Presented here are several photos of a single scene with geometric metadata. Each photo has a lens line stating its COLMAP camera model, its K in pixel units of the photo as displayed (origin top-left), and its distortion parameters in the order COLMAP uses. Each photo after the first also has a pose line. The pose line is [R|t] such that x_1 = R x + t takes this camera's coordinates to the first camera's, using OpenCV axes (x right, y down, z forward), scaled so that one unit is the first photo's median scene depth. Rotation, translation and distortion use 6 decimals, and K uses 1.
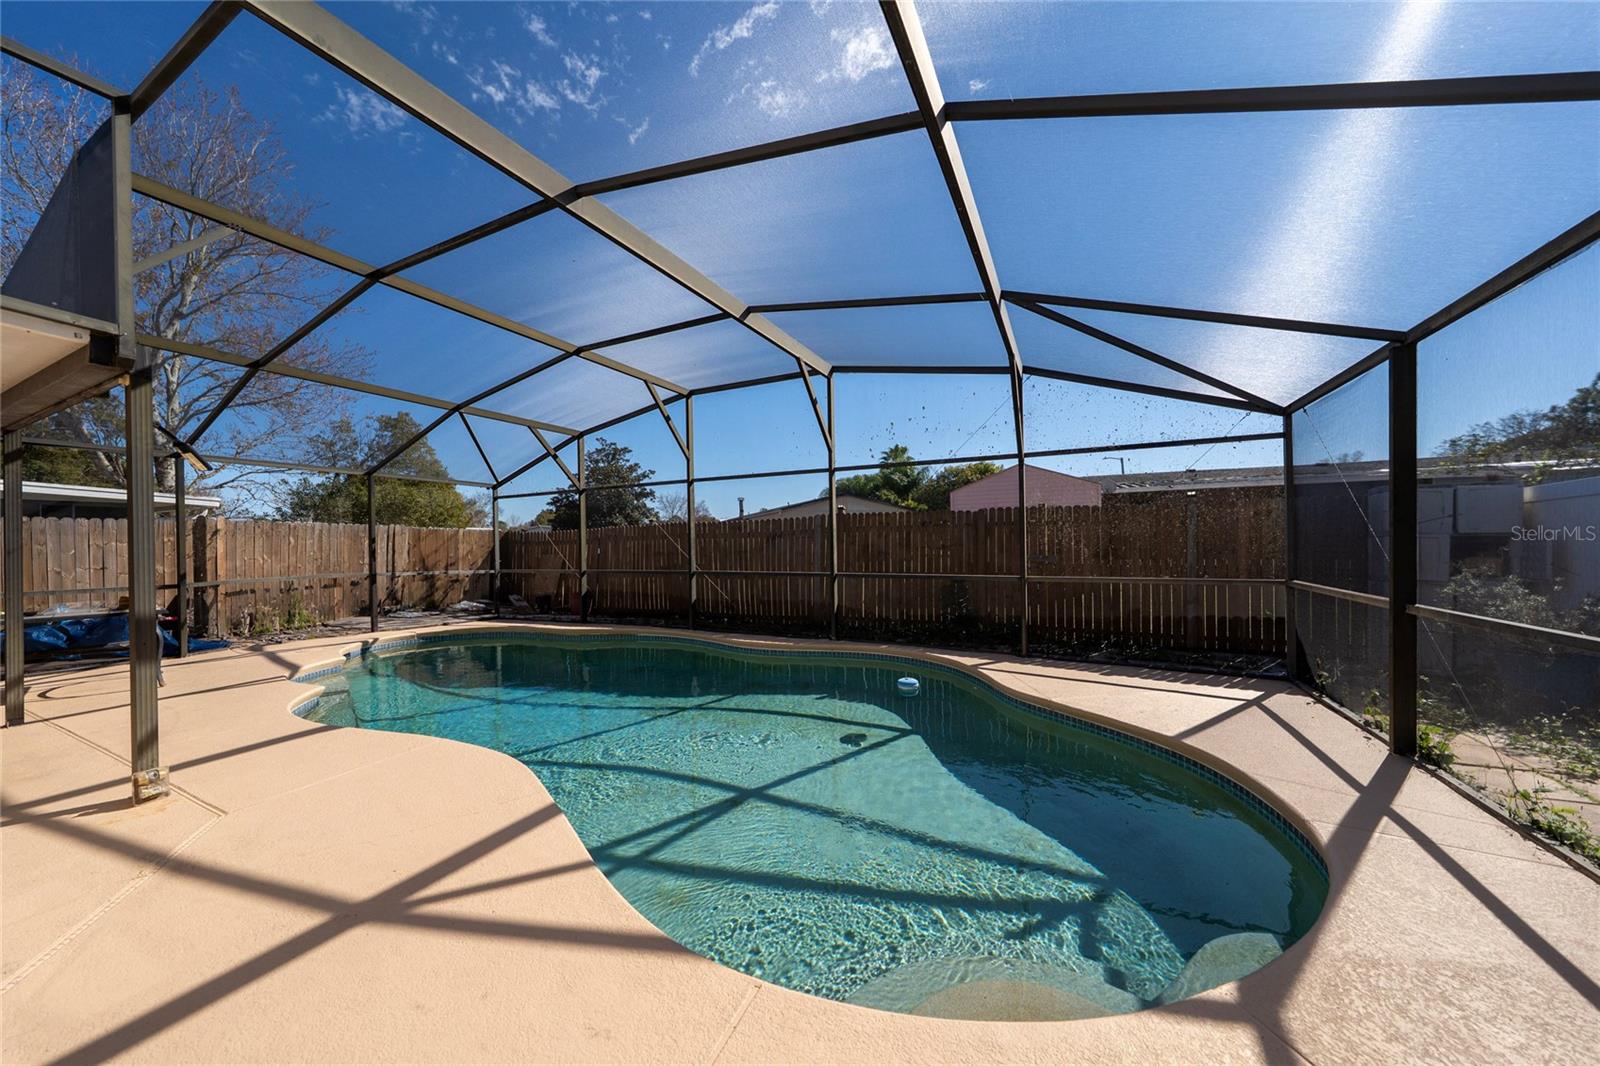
lens RADIAL K [[553.8, 0, 801.6], [0, 553.8, 542.6], [0, 0, 1]] dist [-0.002071, 0.000057]
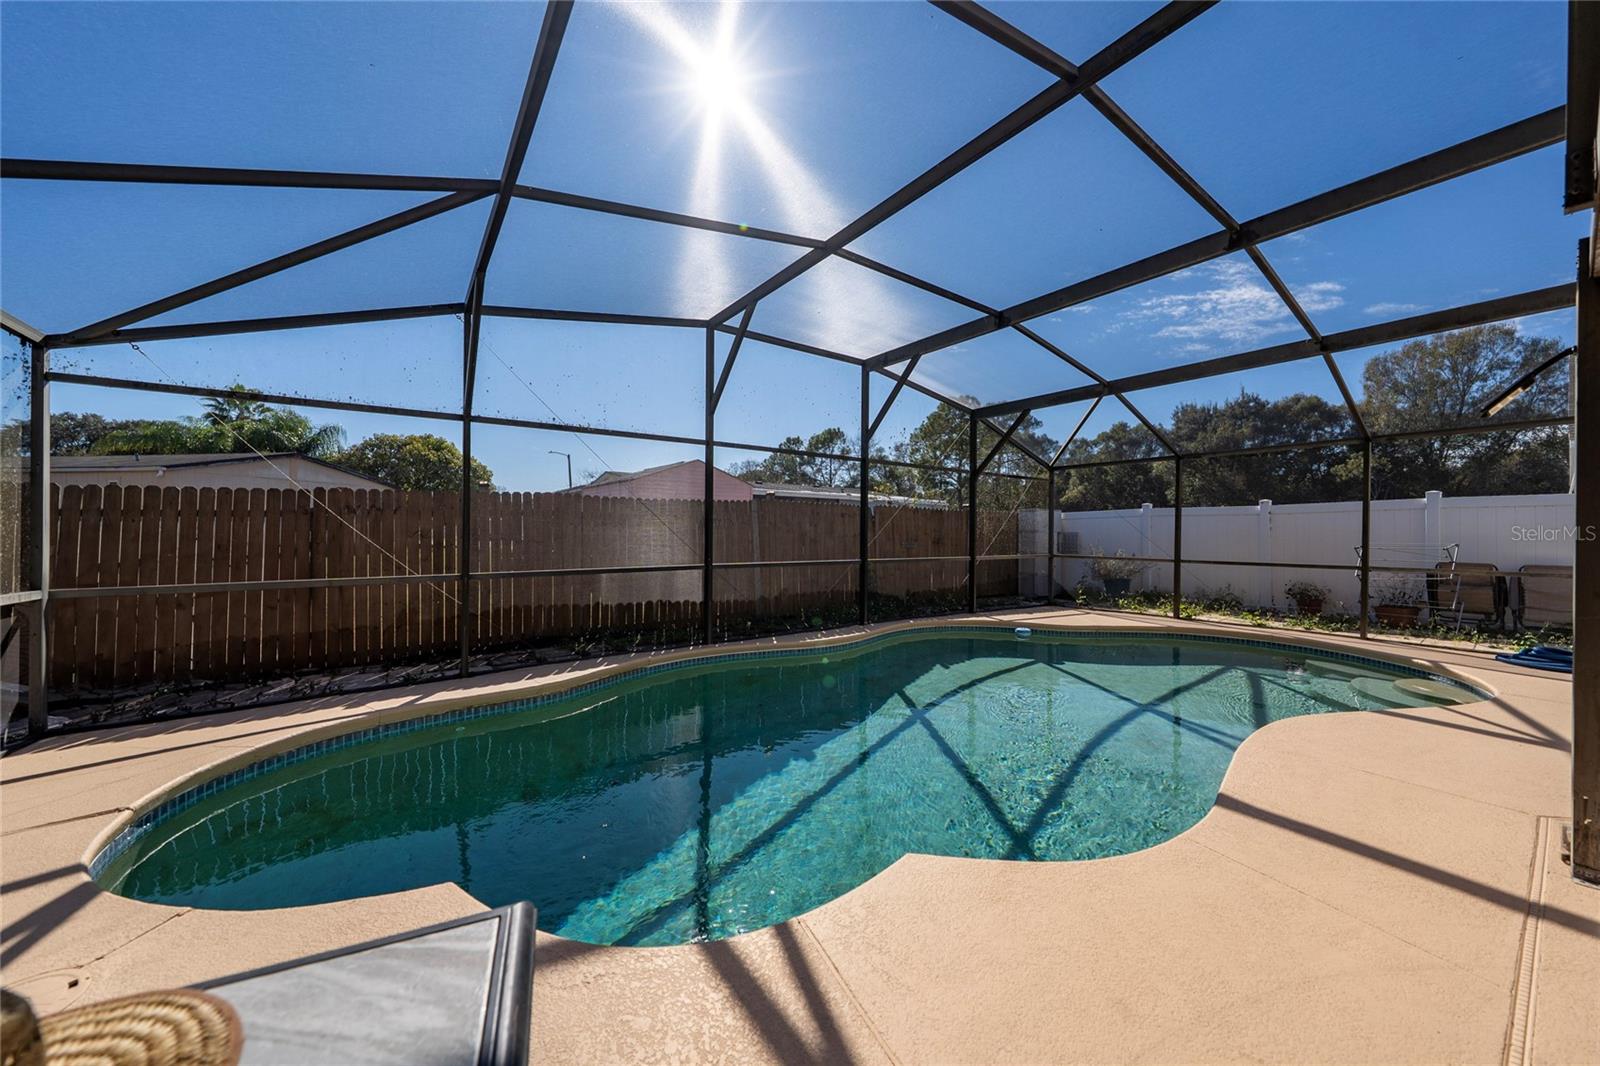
lens RADIAL K [[553.8, 0, 805.7], [0, 553.8, 532.7], [0, 0, 1]] dist [-0.002071, 0.000057]
pose [[0.456543, 0.011619, 0.889625, -0.634145], [-0.016409, 0.999855, -0.004637, 0.007281], [-0.889550, -0.012481, 0.456668, 0.432588]]
